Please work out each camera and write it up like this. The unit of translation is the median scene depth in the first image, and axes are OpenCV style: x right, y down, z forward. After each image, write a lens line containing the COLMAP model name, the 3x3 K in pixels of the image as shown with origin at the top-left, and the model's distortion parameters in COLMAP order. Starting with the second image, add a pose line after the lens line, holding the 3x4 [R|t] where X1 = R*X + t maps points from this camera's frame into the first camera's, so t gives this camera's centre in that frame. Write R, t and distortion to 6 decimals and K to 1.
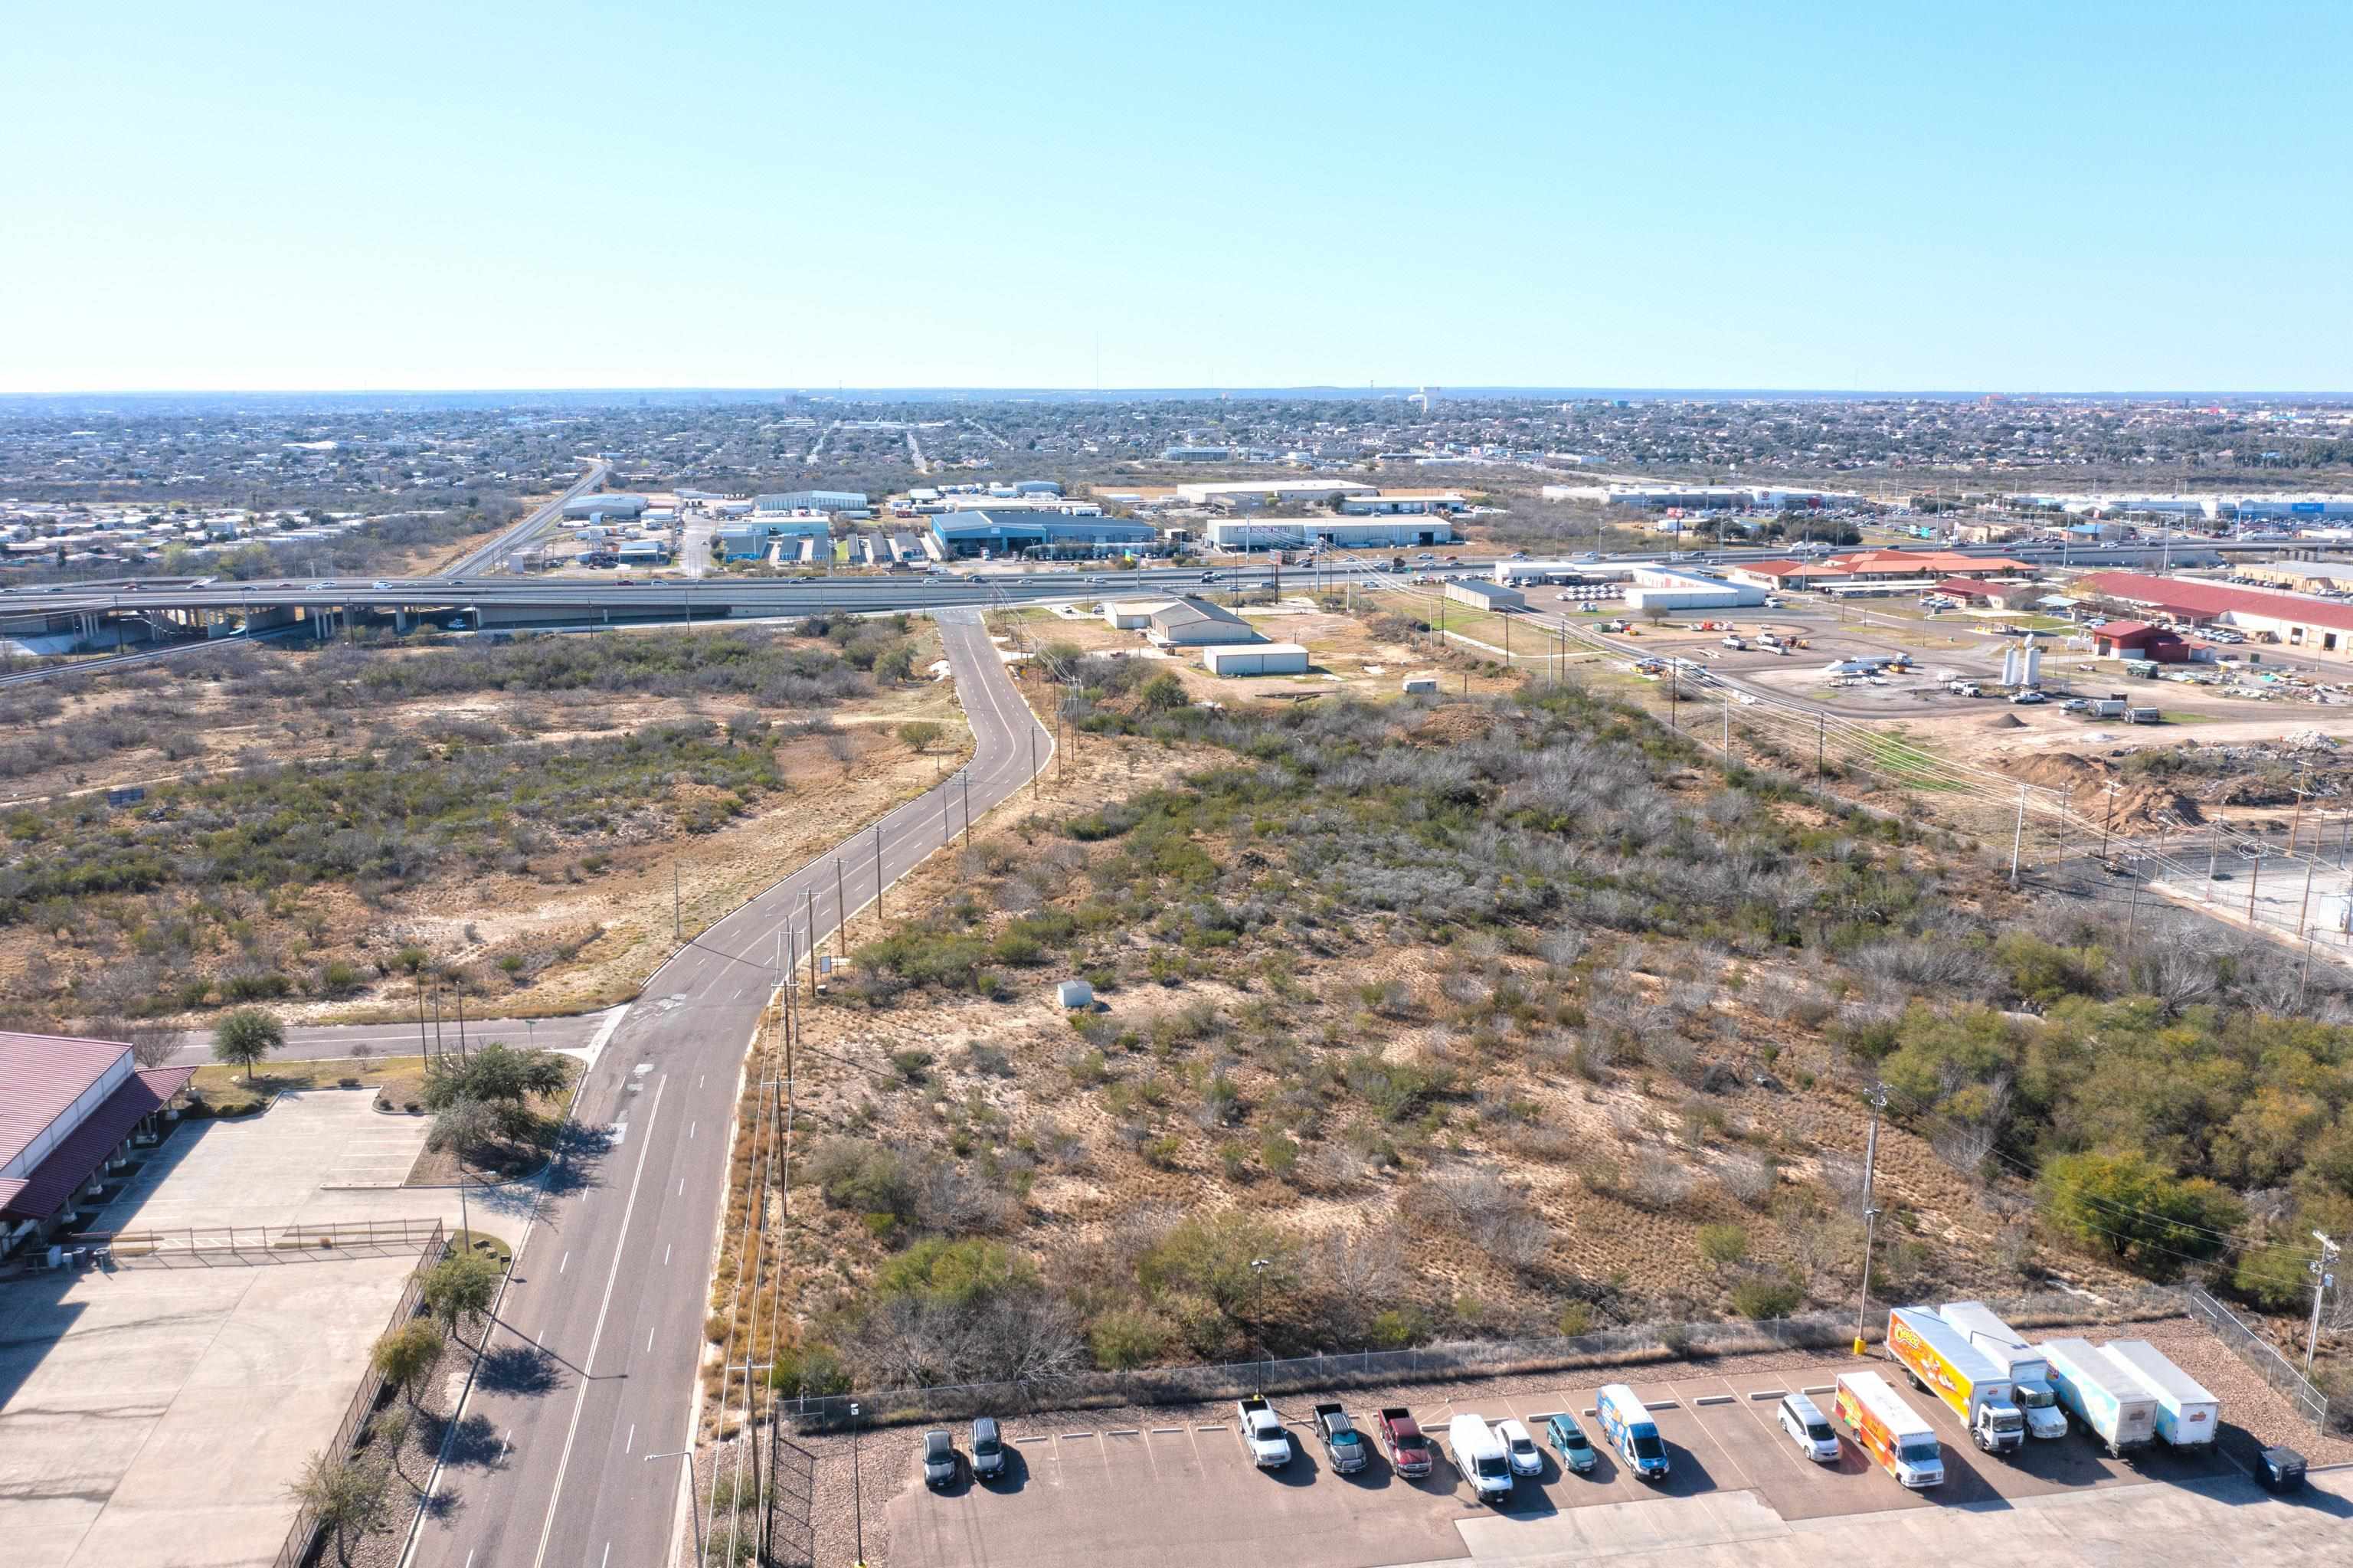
lens RADIAL K [[1847.1, 0, 1166.7], [0, 1847.1, 775.8], [0, 0, 1]] dist [-0.023289, 0.007397]
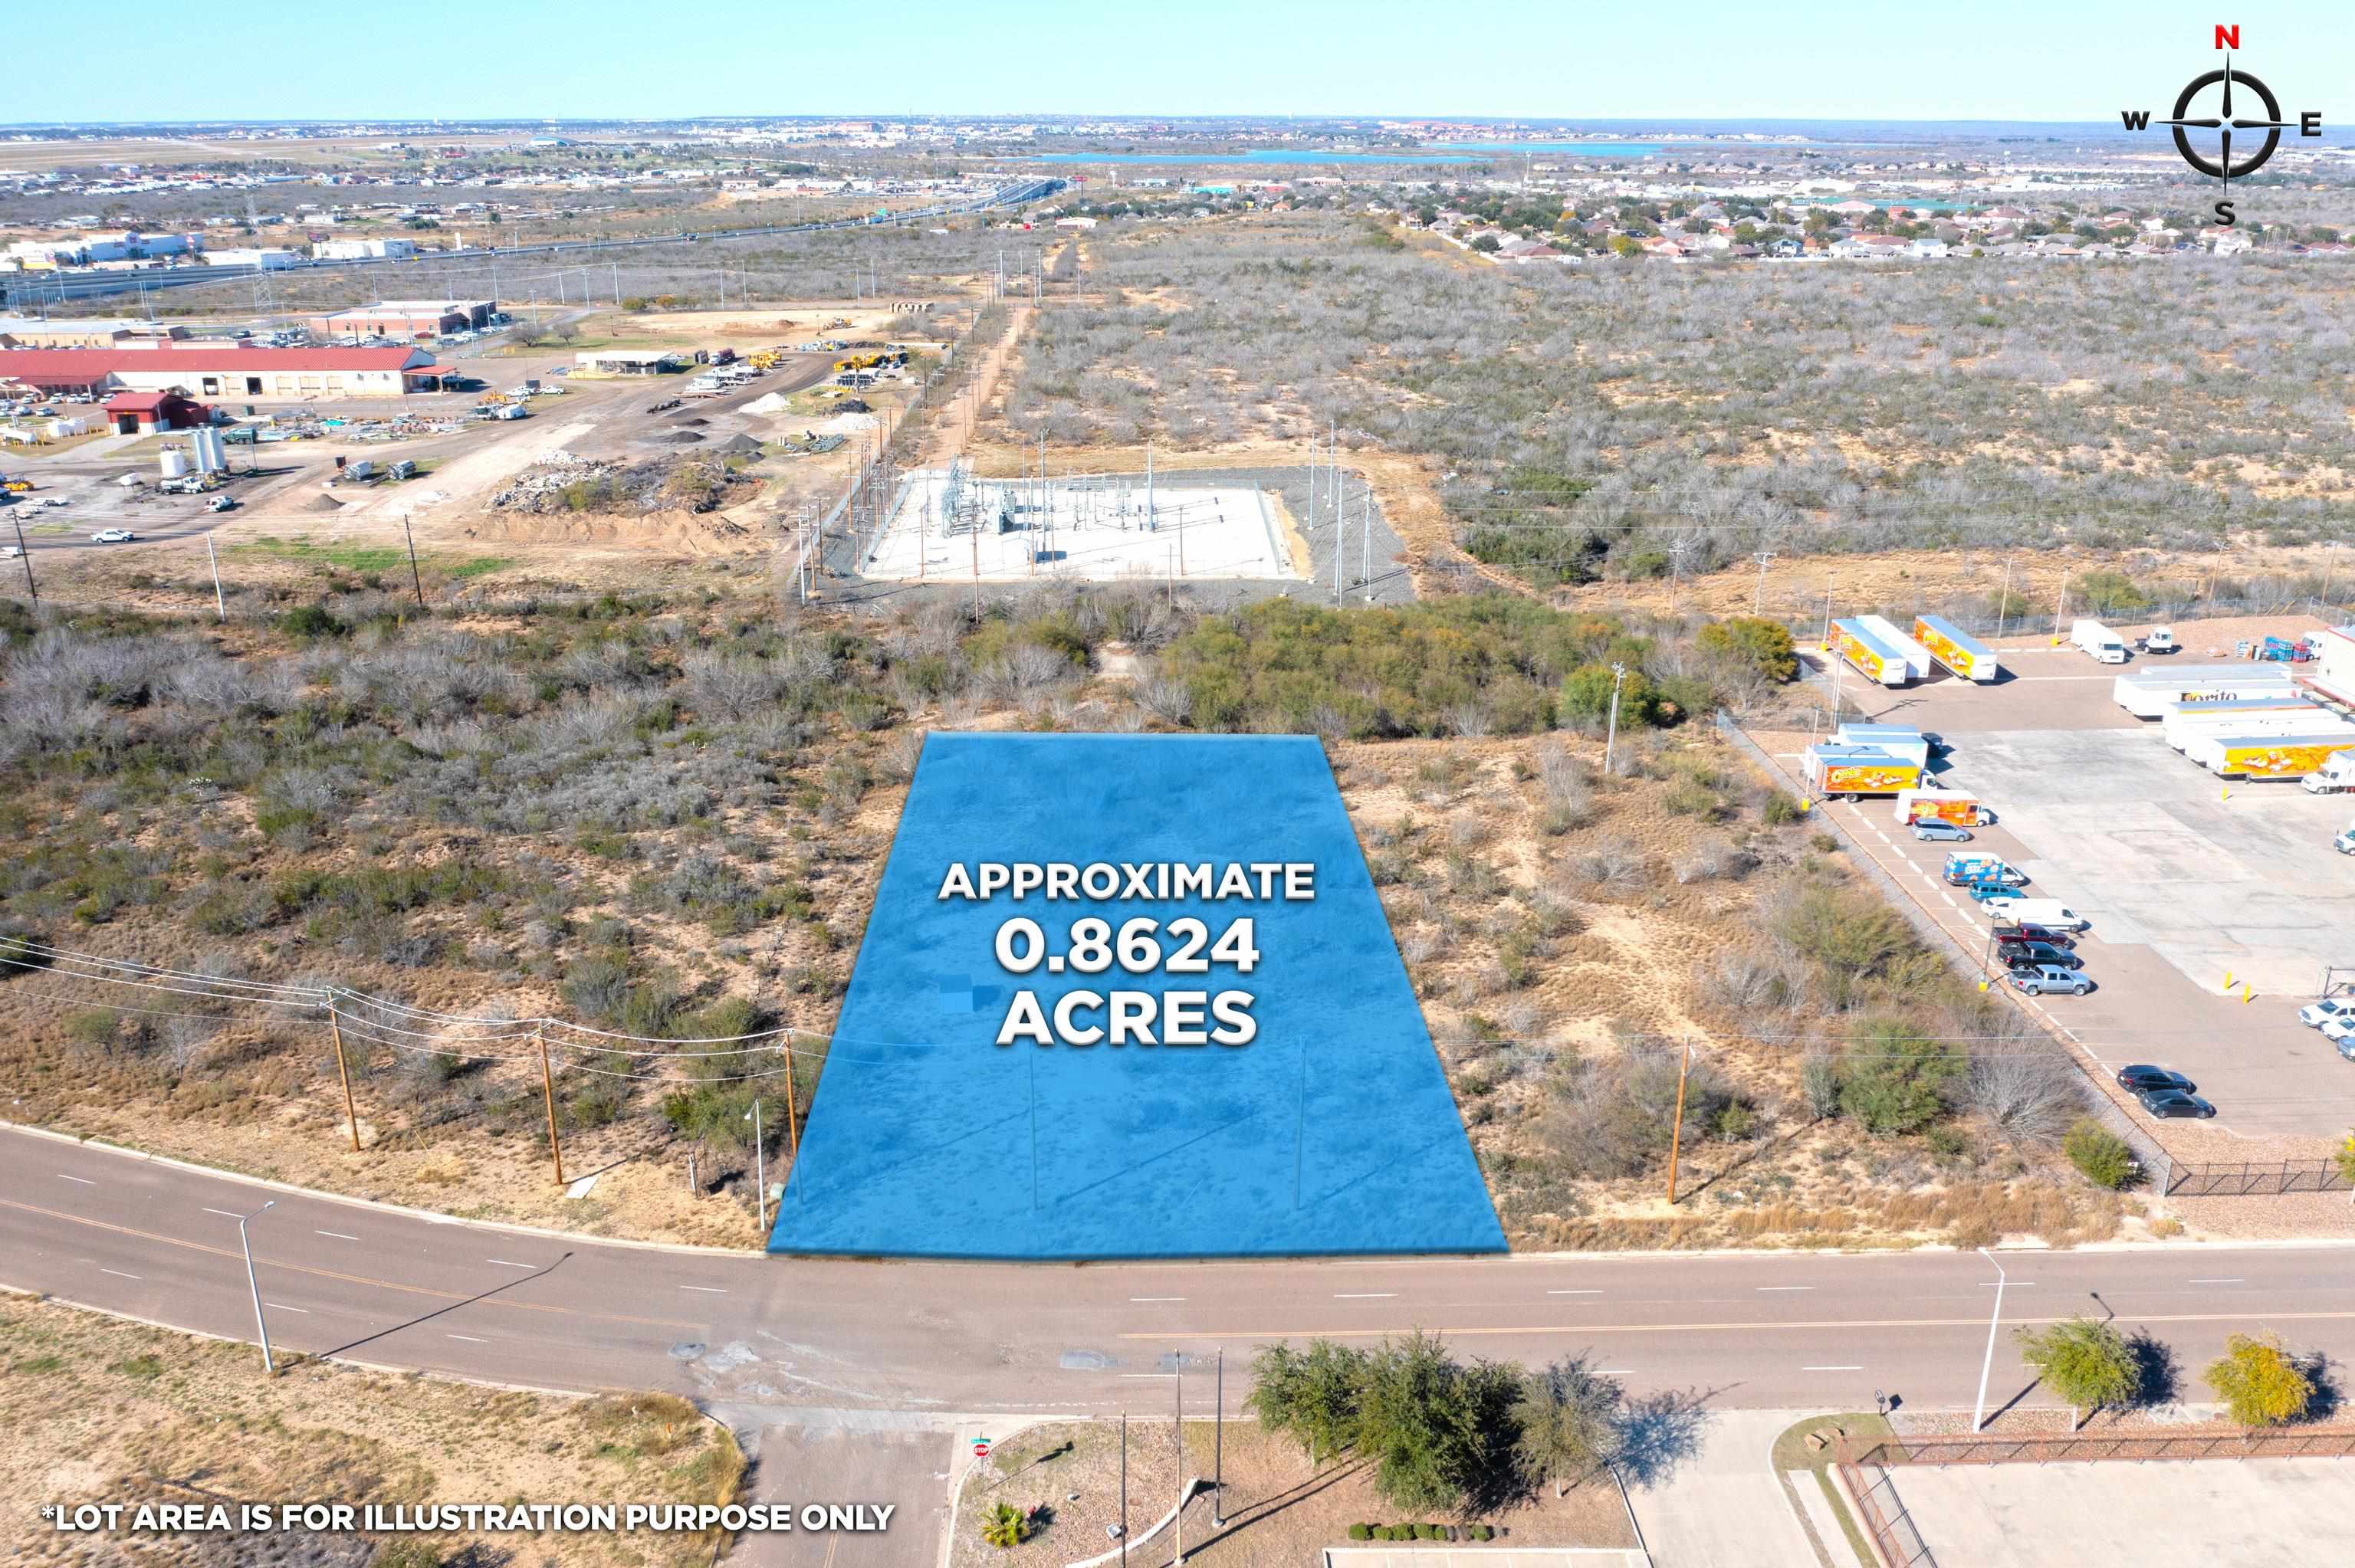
lens RADIAL K [[1873.3, 0, 1168.8], [0, 1873.3, 786.6], [0, 0, 1]] dist [-0.023035, 0.007264]
pose [[0.157815, -0.333005, 0.929625, -0.333521], [0.204956, 0.931967, 0.299051, -0.077416], [-0.965965, 0.143337, 0.215330, 0.360327]]
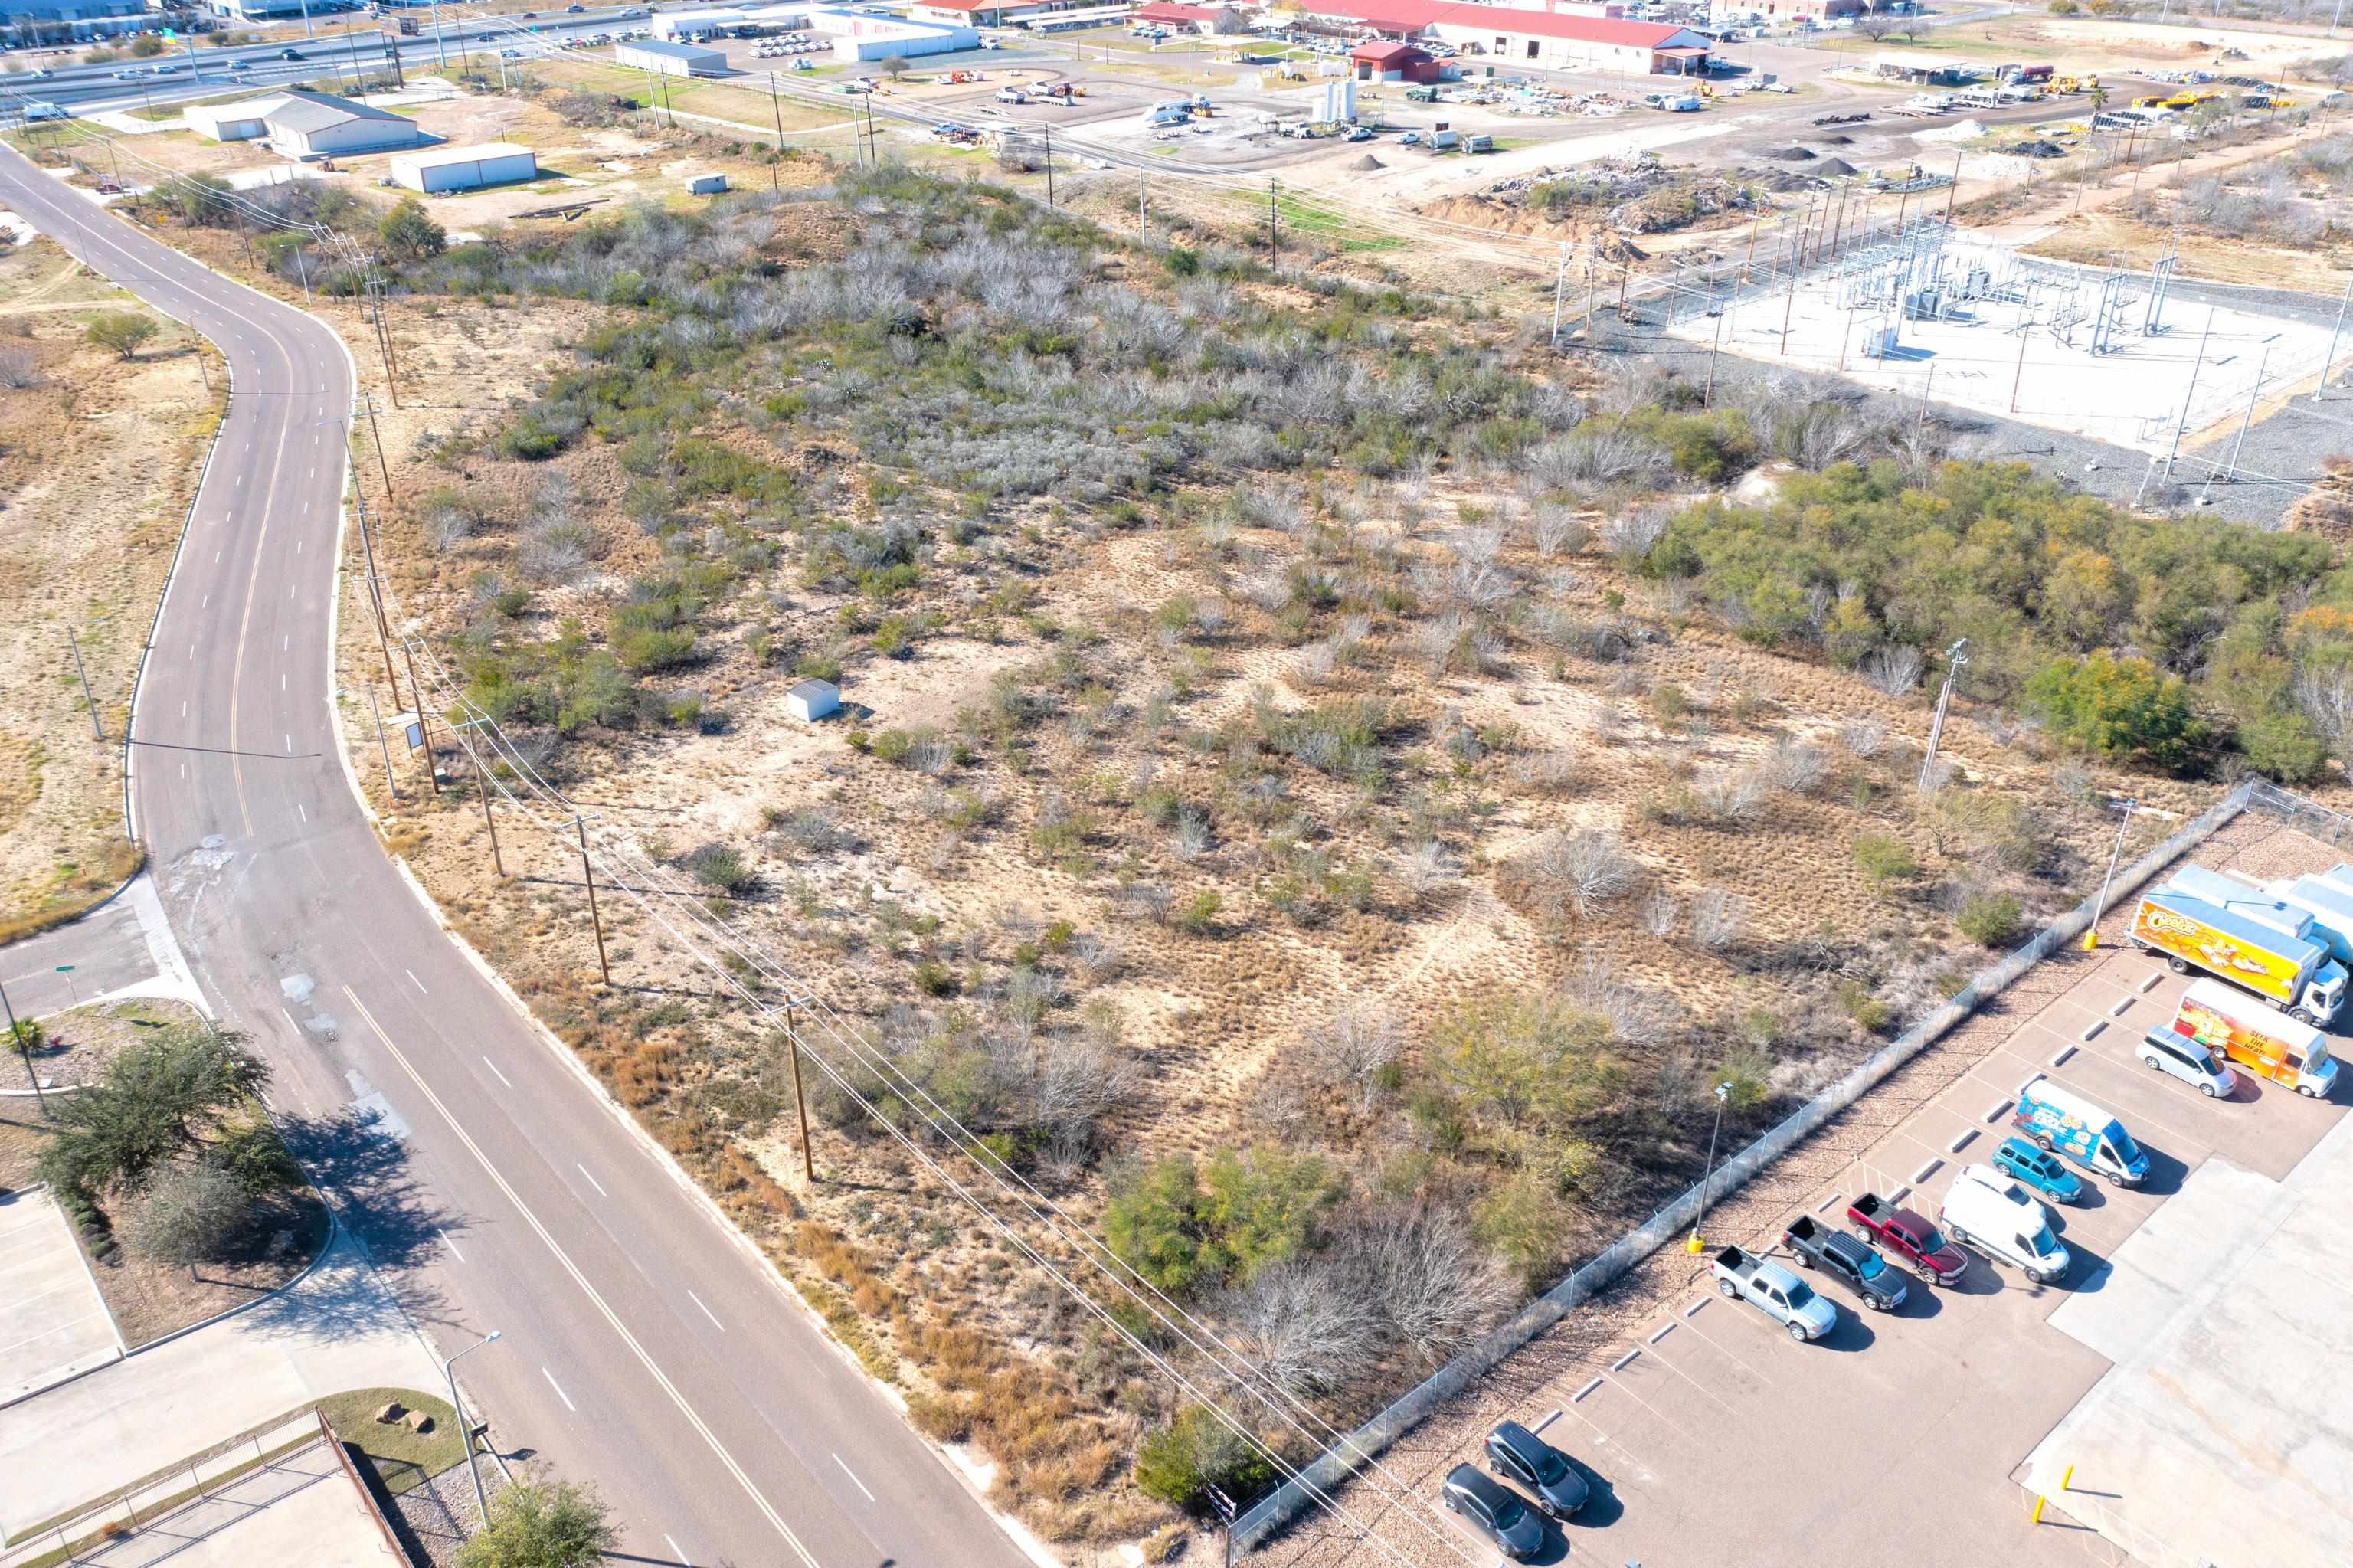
lens RADIAL K [[1847.1, 0, 1166.7], [0, 1847.1, 775.8], [0, 0, 1]] dist [-0.023289, 0.007397]
pose [[0.859310, -0.245541, 0.448660, -0.128094], [0.108312, 0.944691, 0.309560, -0.031775], [-0.499855, -0.217413, 0.838378, 0.147201]]
